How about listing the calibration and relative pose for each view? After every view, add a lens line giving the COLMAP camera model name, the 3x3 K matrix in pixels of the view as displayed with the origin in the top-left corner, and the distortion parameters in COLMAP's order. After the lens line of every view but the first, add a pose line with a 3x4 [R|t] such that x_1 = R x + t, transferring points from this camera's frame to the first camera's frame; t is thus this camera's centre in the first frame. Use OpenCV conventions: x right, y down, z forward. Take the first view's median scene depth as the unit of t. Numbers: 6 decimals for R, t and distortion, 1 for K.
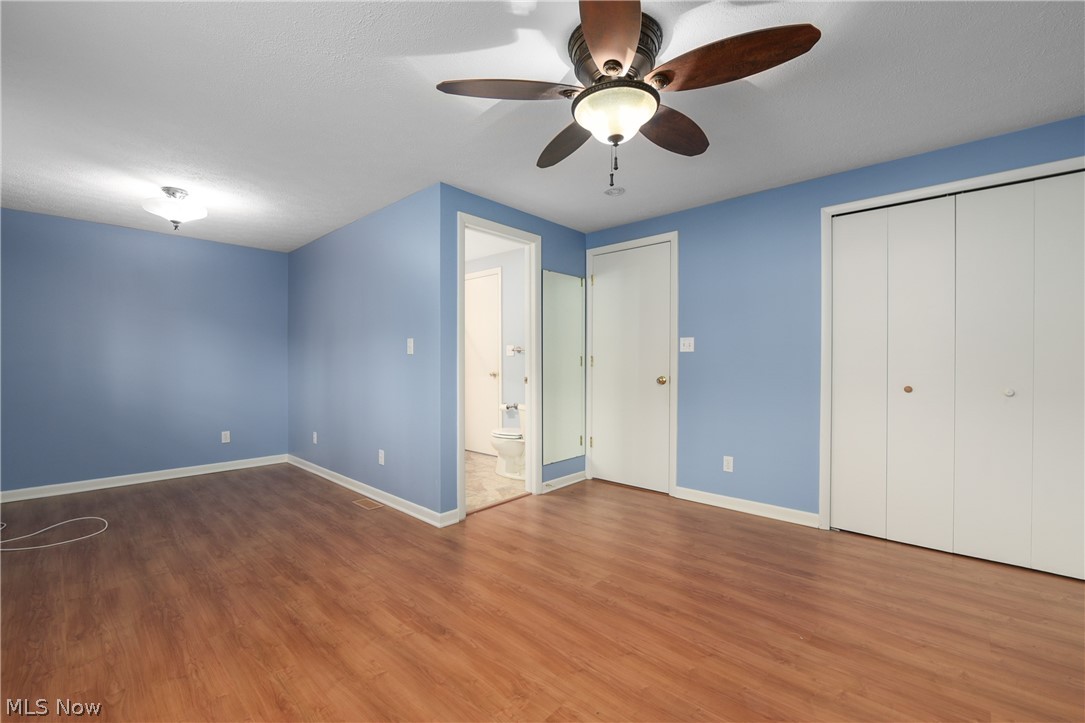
lens RADIAL K [[447.5, 0, 541.4], [0, 447.5, 362.7], [0, 0, 1]] dist [-0.010531, -0.000211]
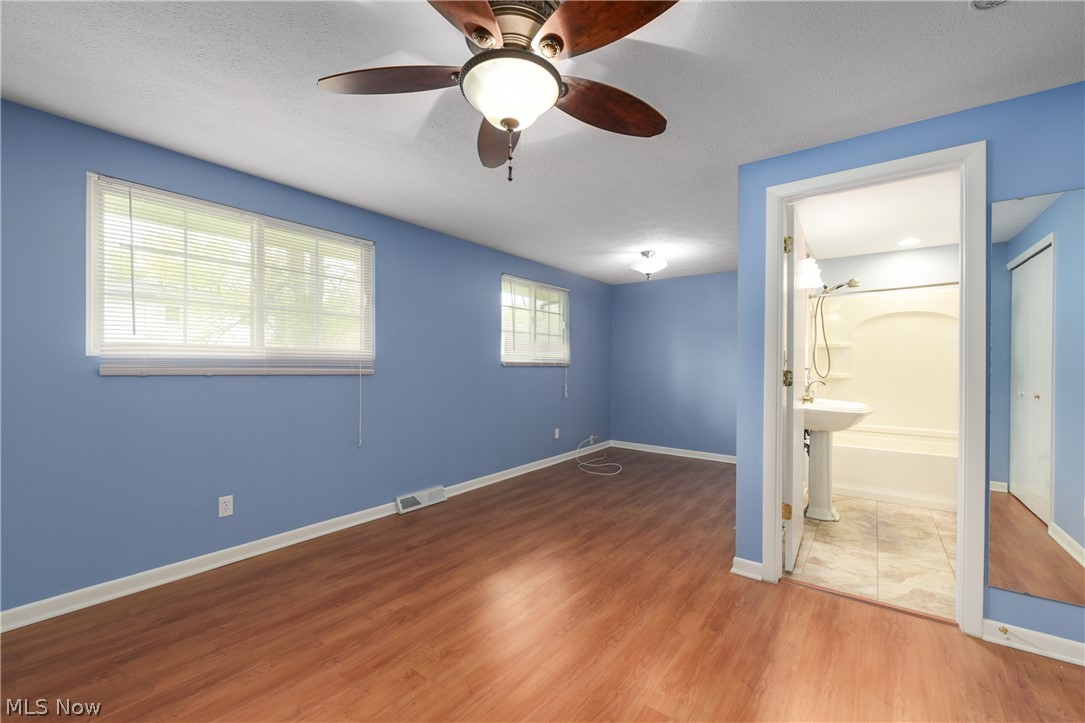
lens RADIAL K [[432.5, 0, 542.4], [0, 432.5, 362.7], [0, 0, 1]] dist [-0.008908, -0.000083]
pose [[0.097388, -0.000672, -0.995246, 0.588378], [-0.010823, 0.999940, -0.001734, -0.027744], [0.995188, 0.010941, 0.097375, 0.582031]]
